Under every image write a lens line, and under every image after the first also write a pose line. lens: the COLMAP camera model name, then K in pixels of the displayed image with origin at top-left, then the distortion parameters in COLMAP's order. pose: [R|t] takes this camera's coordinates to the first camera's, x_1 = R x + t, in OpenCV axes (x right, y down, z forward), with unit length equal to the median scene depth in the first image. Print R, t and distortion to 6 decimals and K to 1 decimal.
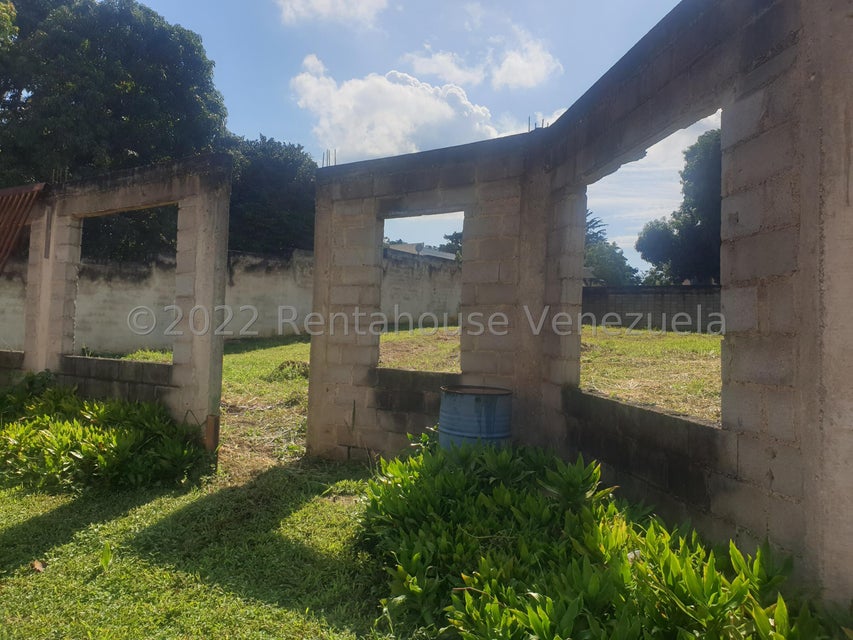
lens RADIAL K [[675.7, 0, 422.9], [0, 675.7, 314.5], [0, 0, 1]] dist [0.043580, -0.020858]
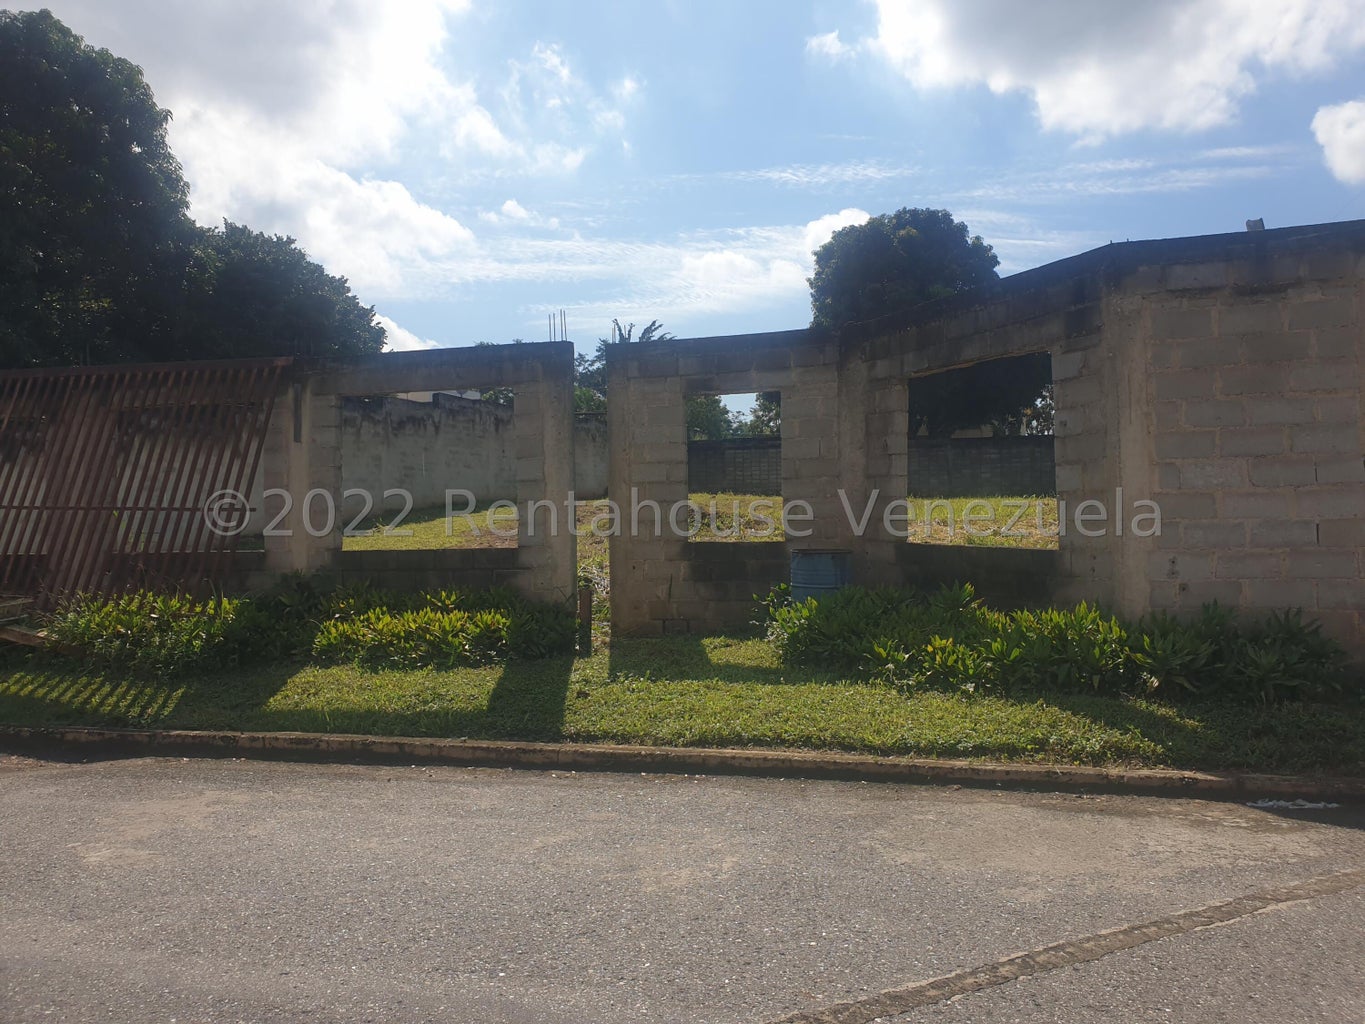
lens RADIAL K [[1081.3, 0, 696.8], [0, 1081.3, 524.2], [0, 0, 1]] dist [0.043580, -0.020858]
pose [[0.957762, -0.049244, 0.283314, -0.526176], [0.038052, 0.998268, 0.044877, -0.021875], [-0.285034, -0.032200, 0.957977, -0.587837]]
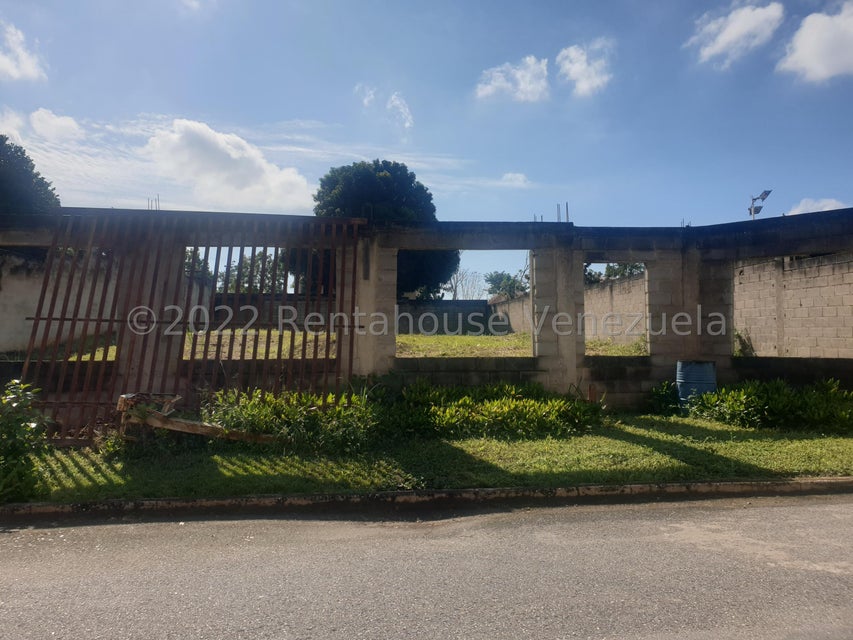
lens RADIAL K [[675.7, 0, 420.9], [0, 675.7, 319.2], [0, 0, 1]] dist [0.043580, -0.020858]
pose [[0.769184, -0.008929, 0.638965, -1.429205], [0.008299, 0.999958, 0.003983, -0.017684], [-0.638973, 0.002239, 0.769226, -0.005033]]
